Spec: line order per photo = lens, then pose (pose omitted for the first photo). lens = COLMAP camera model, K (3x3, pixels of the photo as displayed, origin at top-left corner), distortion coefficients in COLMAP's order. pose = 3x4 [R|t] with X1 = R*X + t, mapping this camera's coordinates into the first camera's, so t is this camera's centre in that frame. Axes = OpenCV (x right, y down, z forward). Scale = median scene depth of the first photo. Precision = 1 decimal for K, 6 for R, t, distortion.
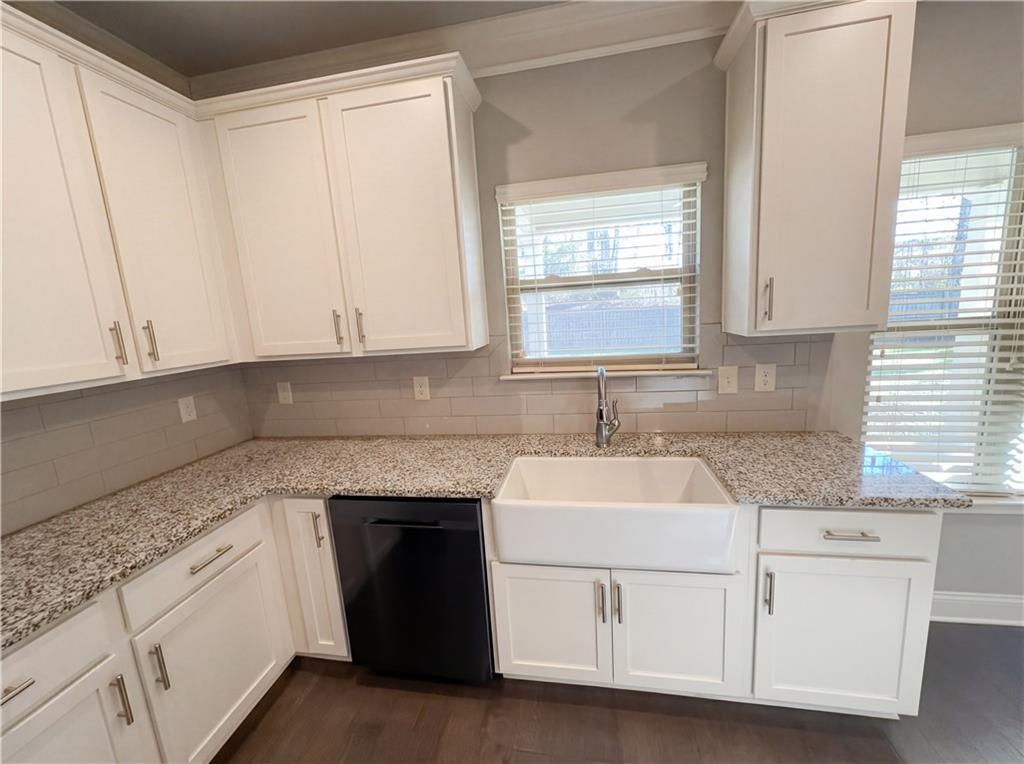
lens RADIAL K [[406.7, 0, 511.5], [0, 406.7, 379.3], [0, 0, 1]] dist [0.000389, 0.000140]
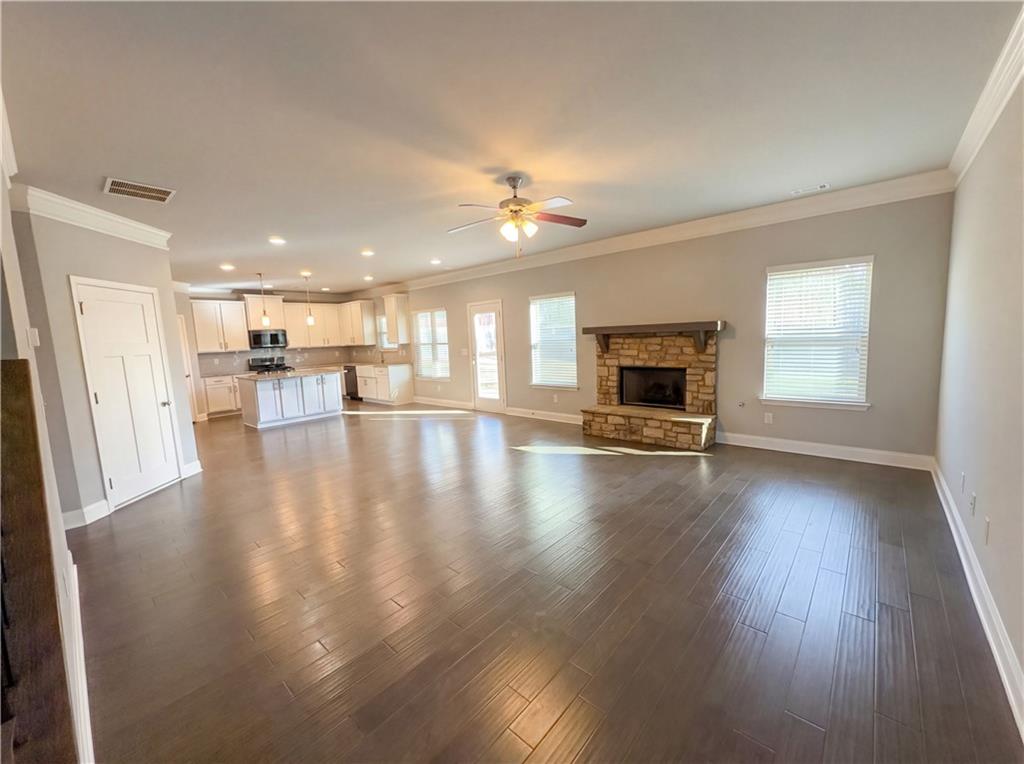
lens RADIAL K [[406.7, 0, 514.7], [0, 406.7, 383.0], [0, 0, 1]] dist [0.000389, 0.000140]
pose [[0.848119, 0.087669, -0.522502, 4.860825], [-0.097905, 0.995163, 0.008057, 0.217103], [0.520681, 0.044322, 0.852600, -2.863373]]
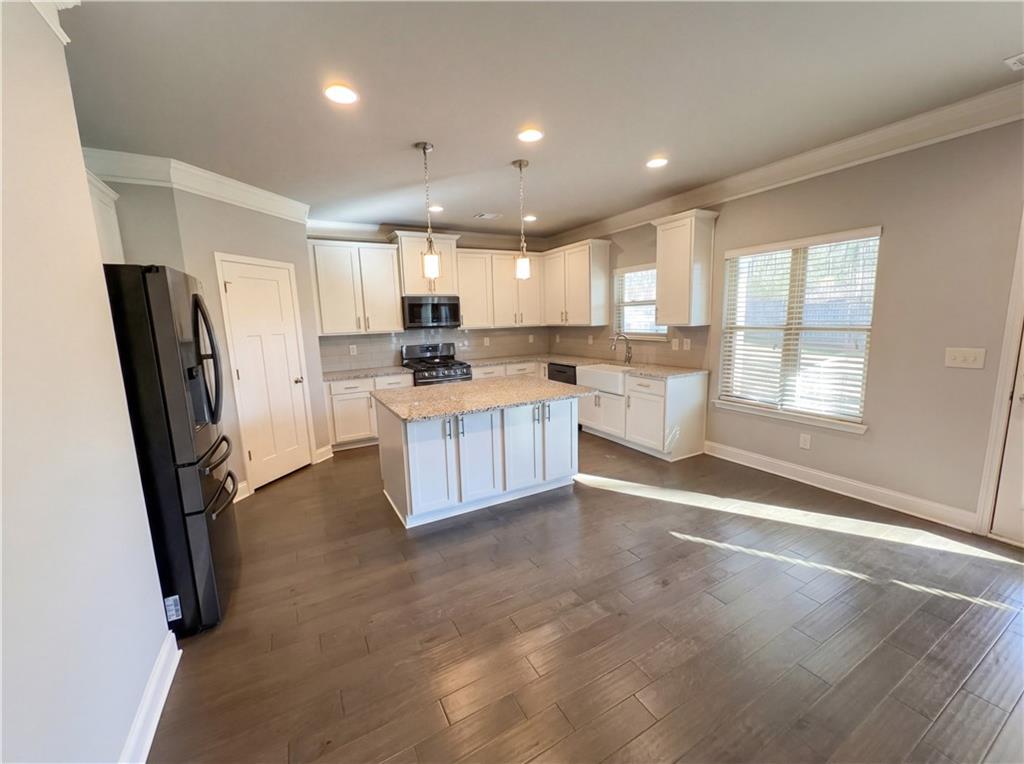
lens RADIAL K [[406.7, 0, 513.1], [0, 406.7, 379.4], [0, 0, 1]] dist [0.000389, 0.000140]
pose [[0.628385, 0.159529, -0.761369, 1.964564], [-0.138176, 0.986072, 0.092569, 0.127541], [0.765533, 0.047034, 0.641676, -1.439264]]
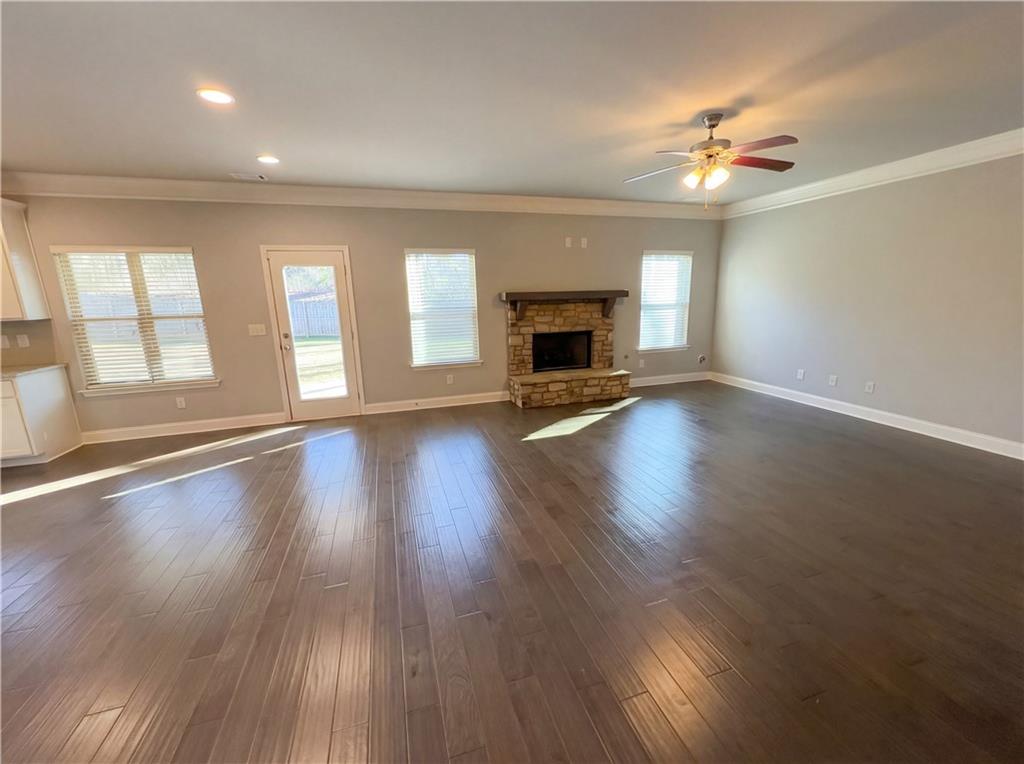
lens RADIAL K [[406.7, 0, 513.9], [0, 406.7, 381.9], [0, 0, 1]] dist [0.000389, 0.000140]
pose [[0.890129, -0.057268, 0.452096, 2.137769], [0.045998, 0.998297, 0.035890, 0.287121], [-0.453381, -0.011151, 0.891247, -2.415591]]
